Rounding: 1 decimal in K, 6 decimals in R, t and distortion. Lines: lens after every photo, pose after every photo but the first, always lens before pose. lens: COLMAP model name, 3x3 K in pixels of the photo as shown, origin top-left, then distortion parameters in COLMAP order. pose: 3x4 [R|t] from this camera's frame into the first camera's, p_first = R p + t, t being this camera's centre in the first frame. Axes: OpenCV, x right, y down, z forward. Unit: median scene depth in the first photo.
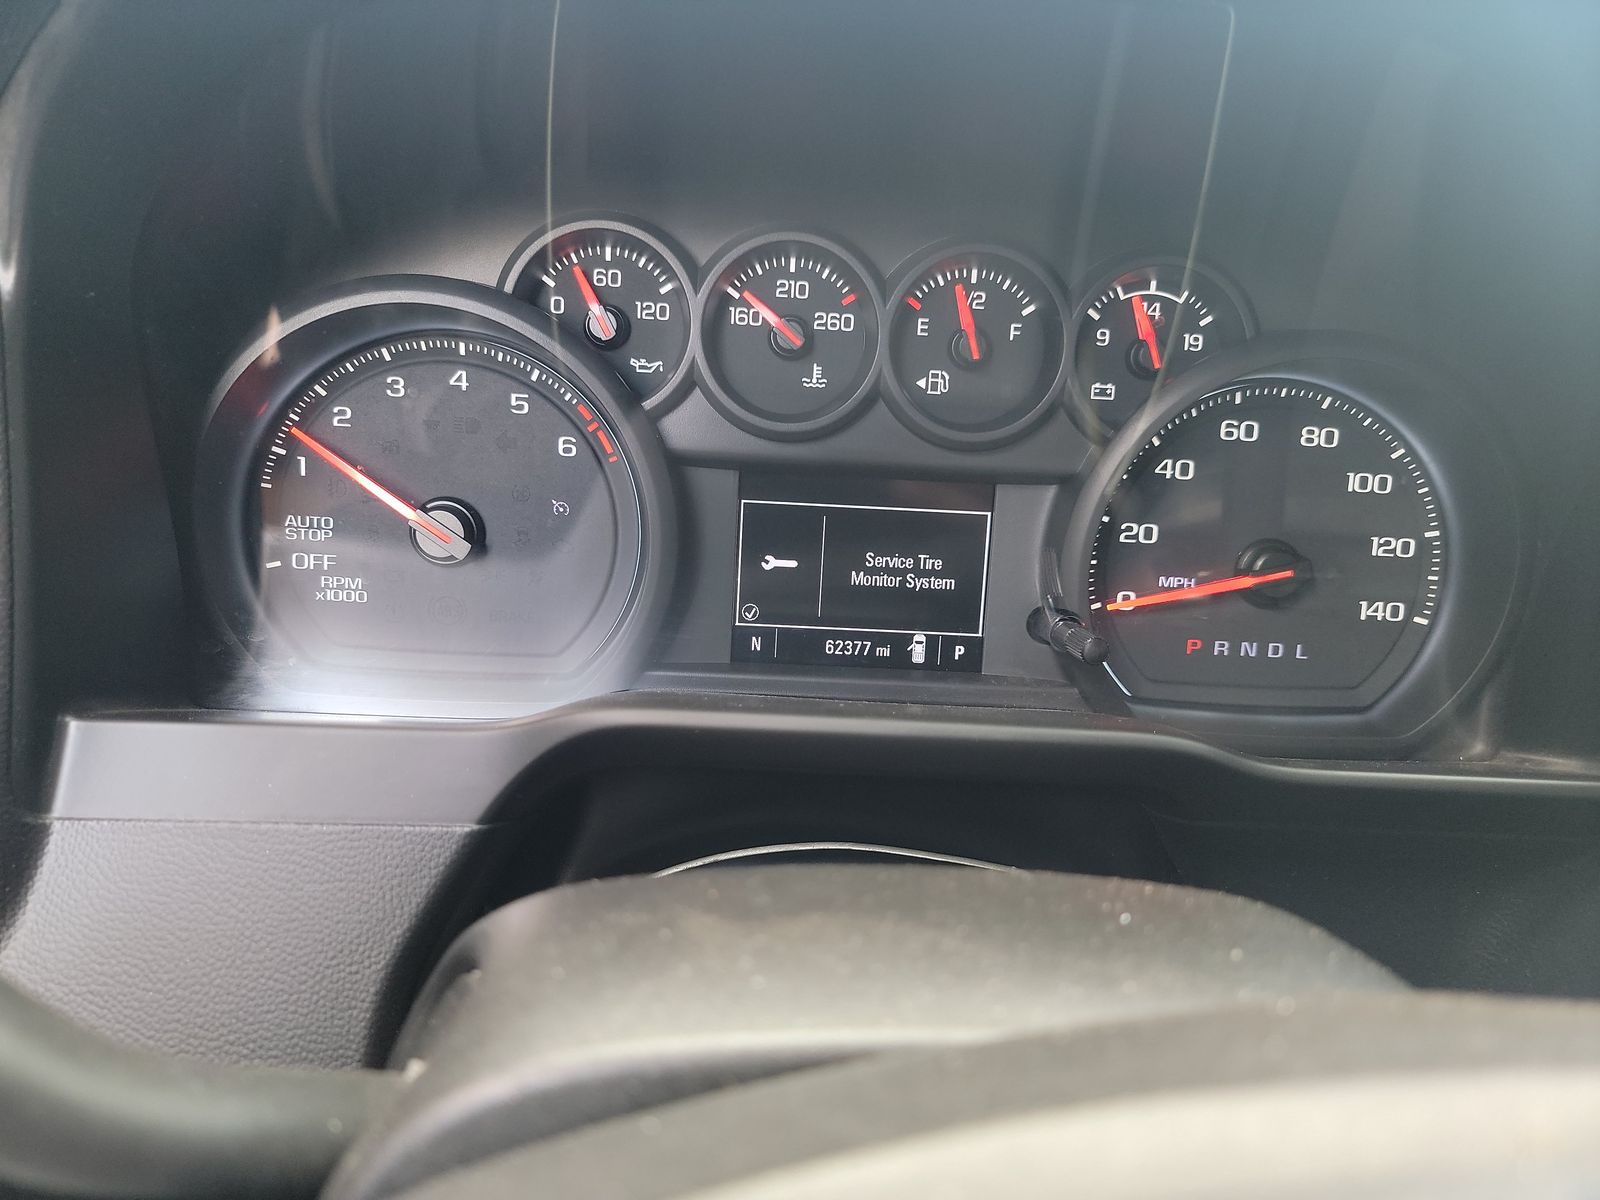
lens RADIAL K [[1121.3, 0, 800.0], [0, 1121.3, 600.0], [0, 0, 1]] dist [0.060102, -0.056026]
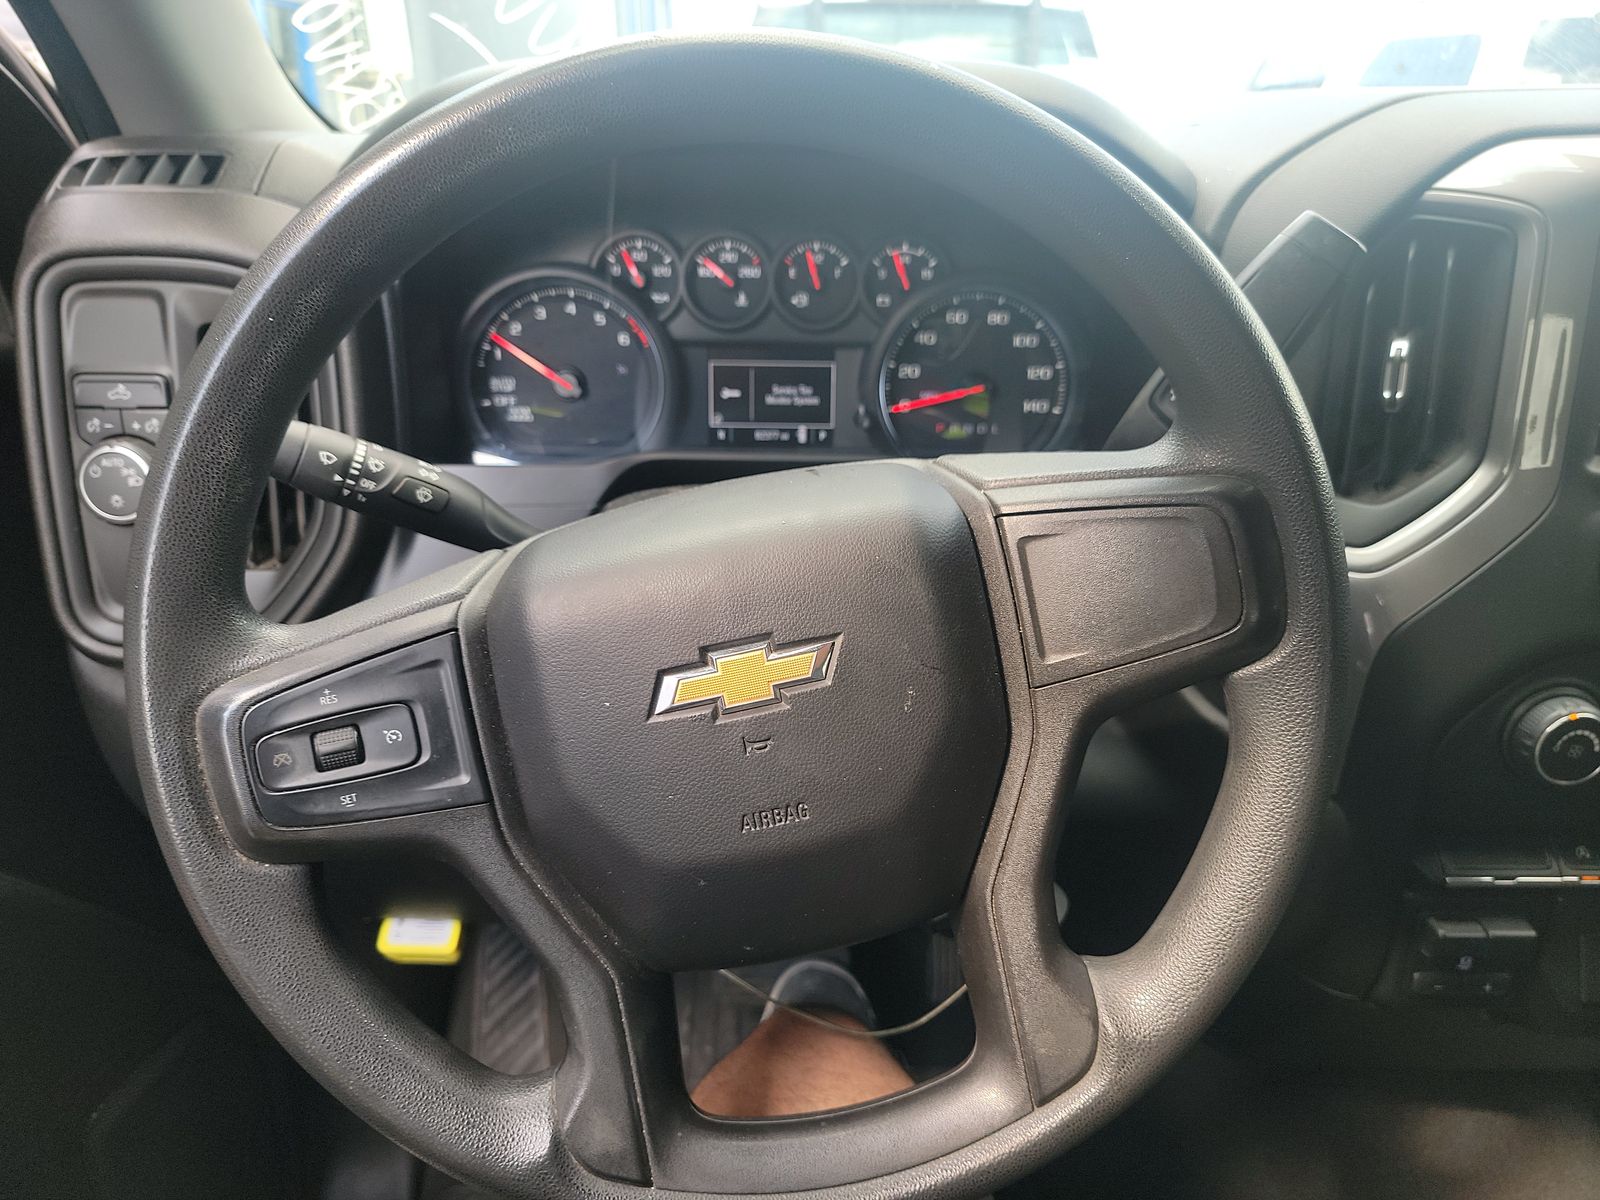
lens RADIAL K [[1121.3, 0, 800.0], [0, 1121.3, 600.0], [0, 0, 1]] dist [0.060102, -0.056026]
pose [[0.998215, -0.029751, -0.051790, 0.206062], [0.035421, 0.993047, 0.112260, 0.117119], [0.048090, -0.113894, 0.992328, -1.080857]]
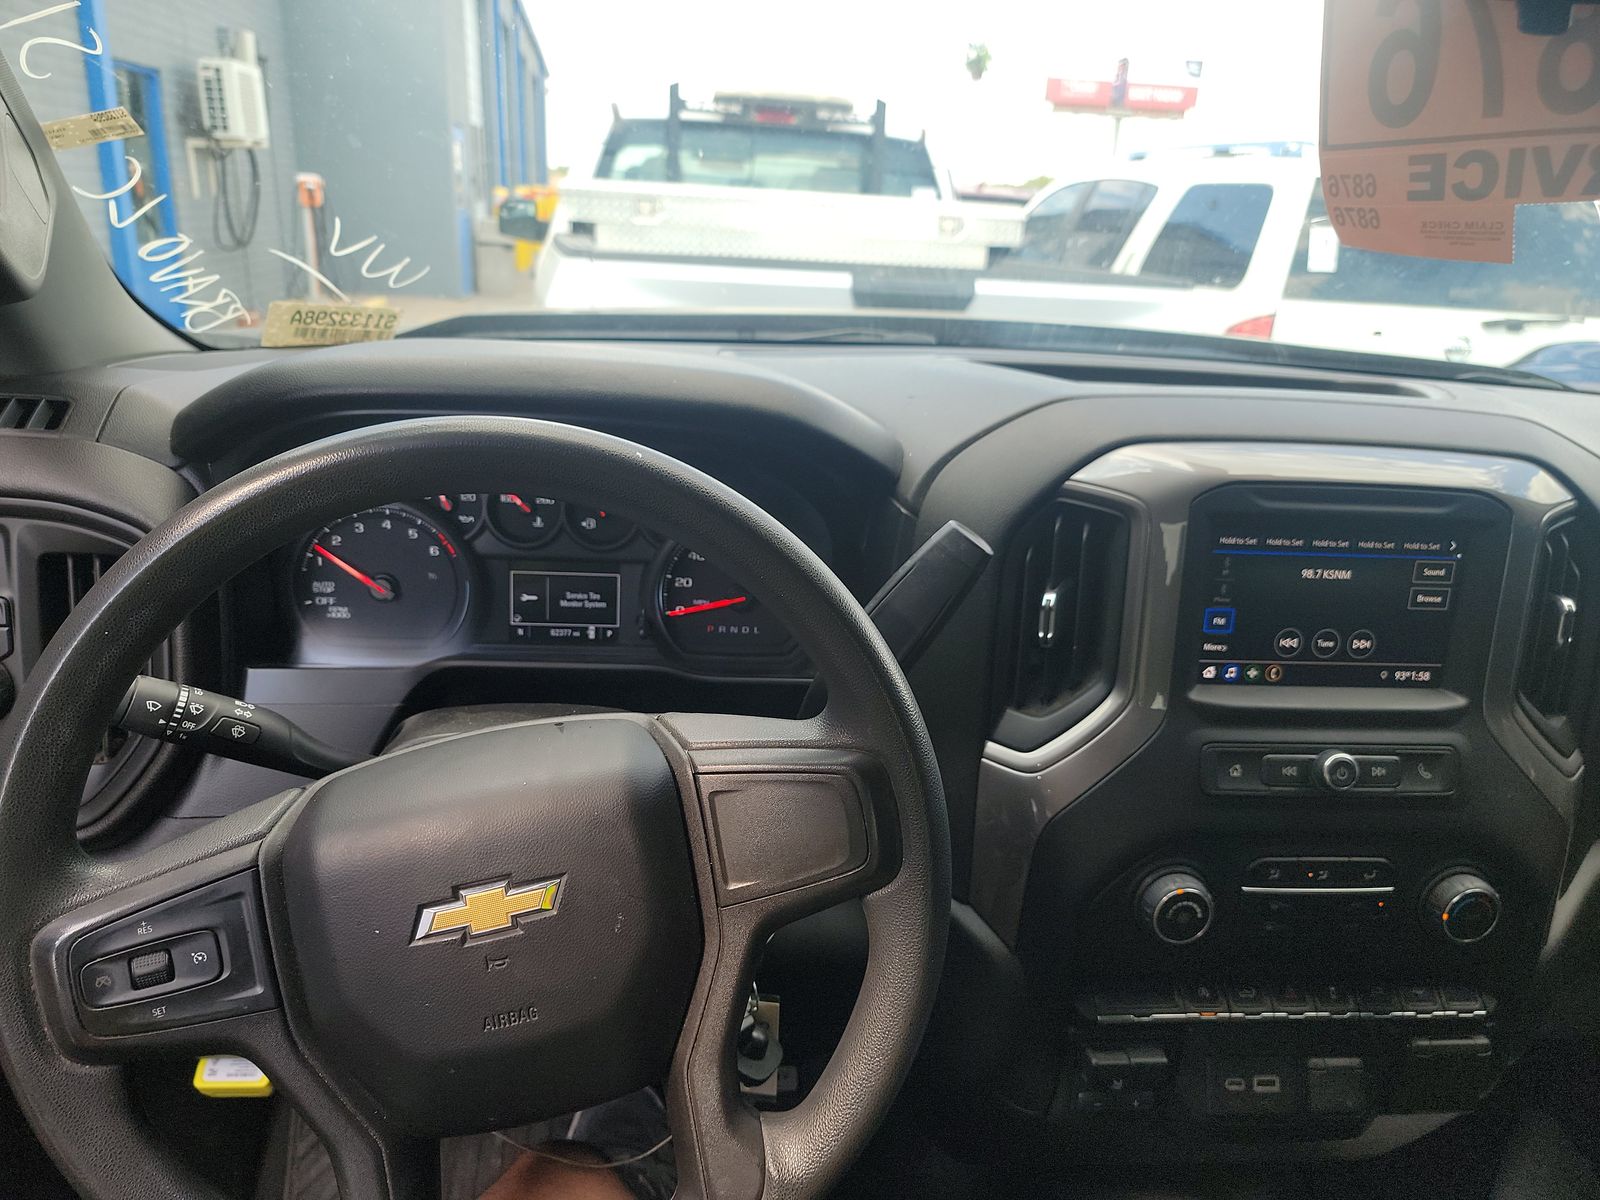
lens RADIAL K [[1147.2, 0, 799.2], [0, 1147.2, 610.0], [0, 0, 1]] dist [0.049226, -0.025801]
pose [[0.998308, -0.018570, 0.055111, 0.424431], [0.014400, 0.997070, 0.075122, -0.185090], [-0.056345, -0.074202, 0.995650, -1.469510]]
